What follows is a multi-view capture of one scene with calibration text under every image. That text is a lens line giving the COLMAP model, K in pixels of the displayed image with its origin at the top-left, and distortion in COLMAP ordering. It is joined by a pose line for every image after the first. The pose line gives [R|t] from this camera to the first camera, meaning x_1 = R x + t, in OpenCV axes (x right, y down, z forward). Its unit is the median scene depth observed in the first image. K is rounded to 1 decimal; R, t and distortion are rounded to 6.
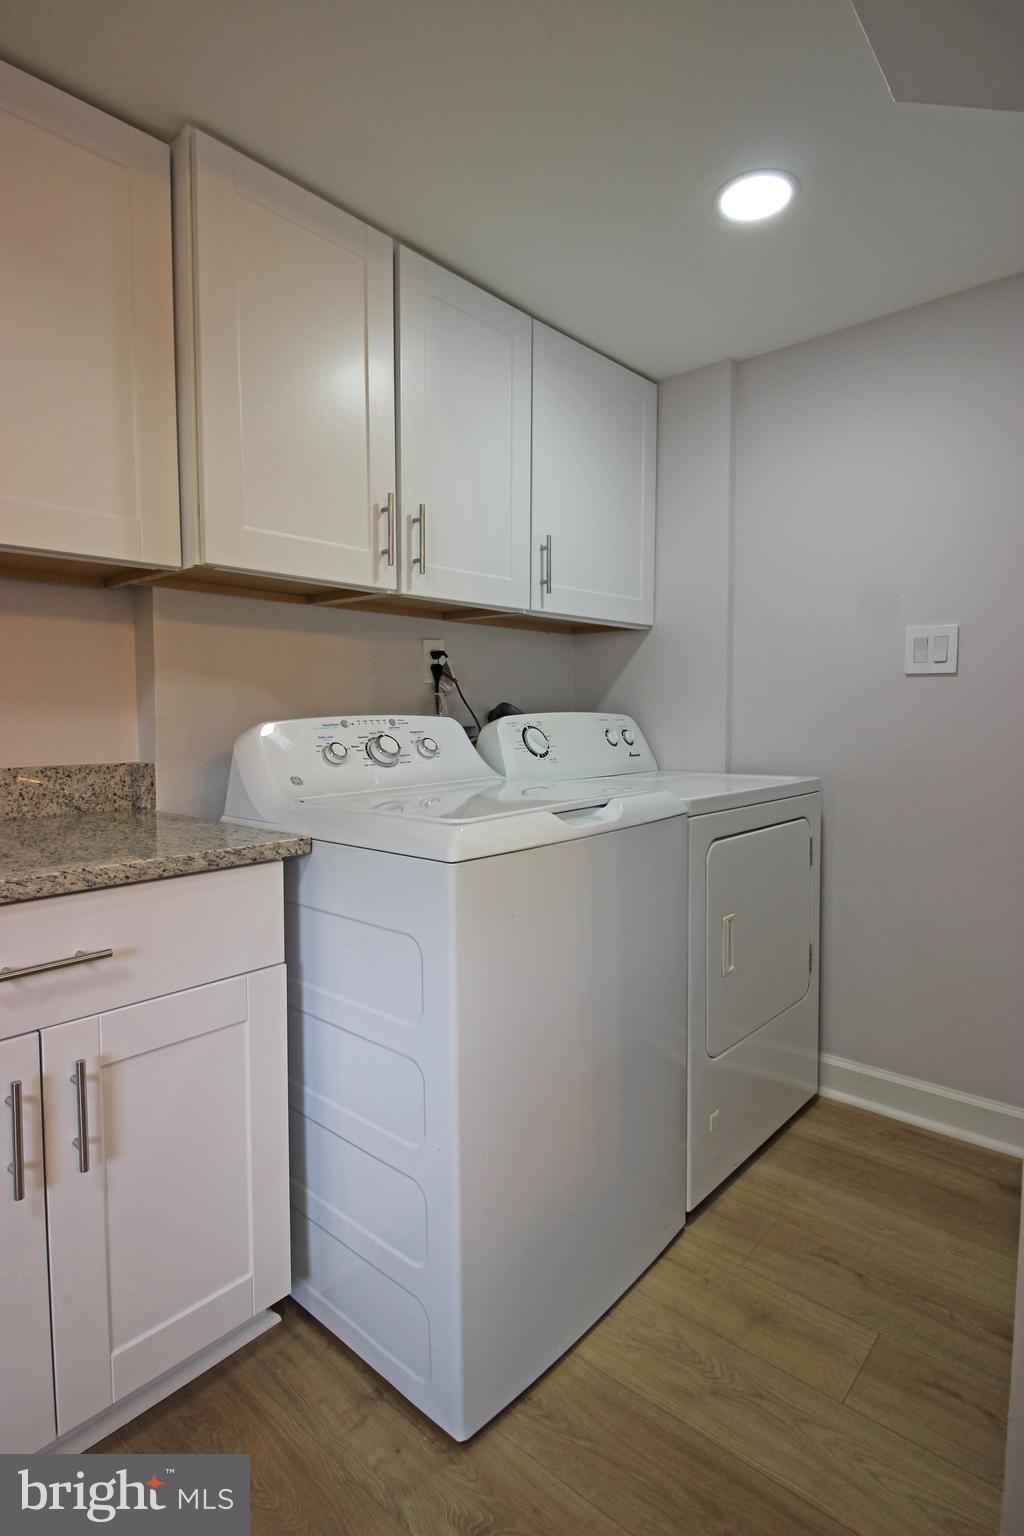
lens RADIAL K [[785.0, 0, 501.6], [0, 785.0, 759.7], [0, 0, 1]] dist [0.005948, -0.014403]
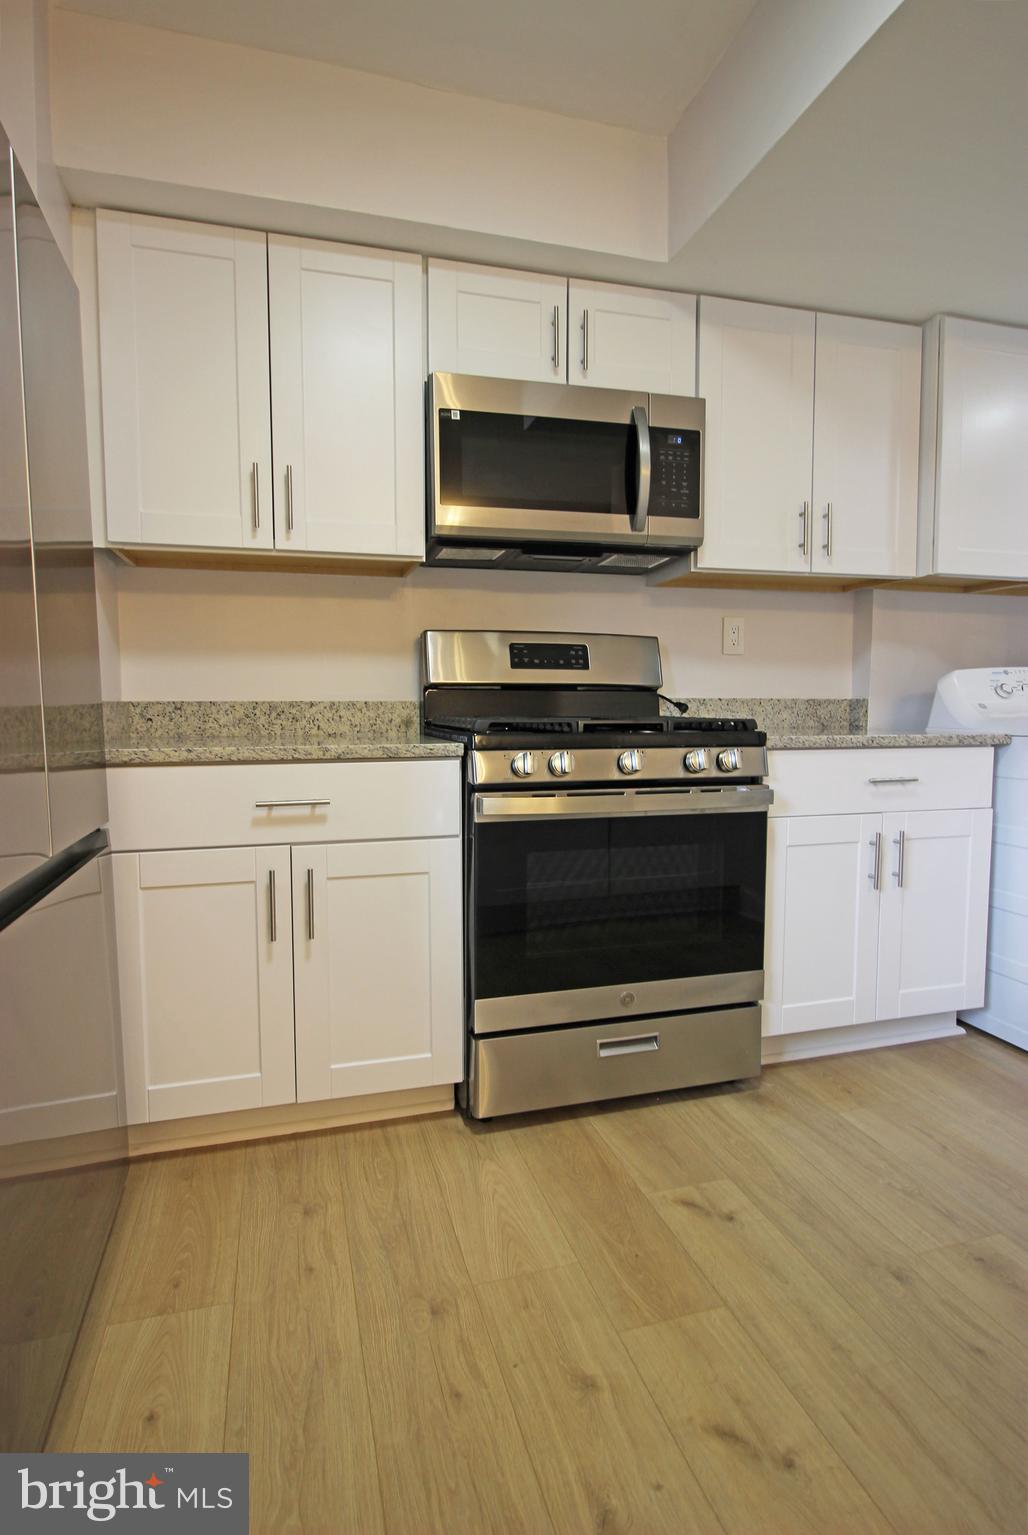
lens RADIAL K [[784.5, 0, 503.6], [0, 784.5, 759.3], [0, 0, 1]] dist [0.005948, -0.014403]
pose [[0.843010, 0.039135, -0.536472, -0.218822], [-0.032600, 0.999234, 0.021666, 0.128154], [0.536908, -0.000776, 0.843640, -0.827183]]
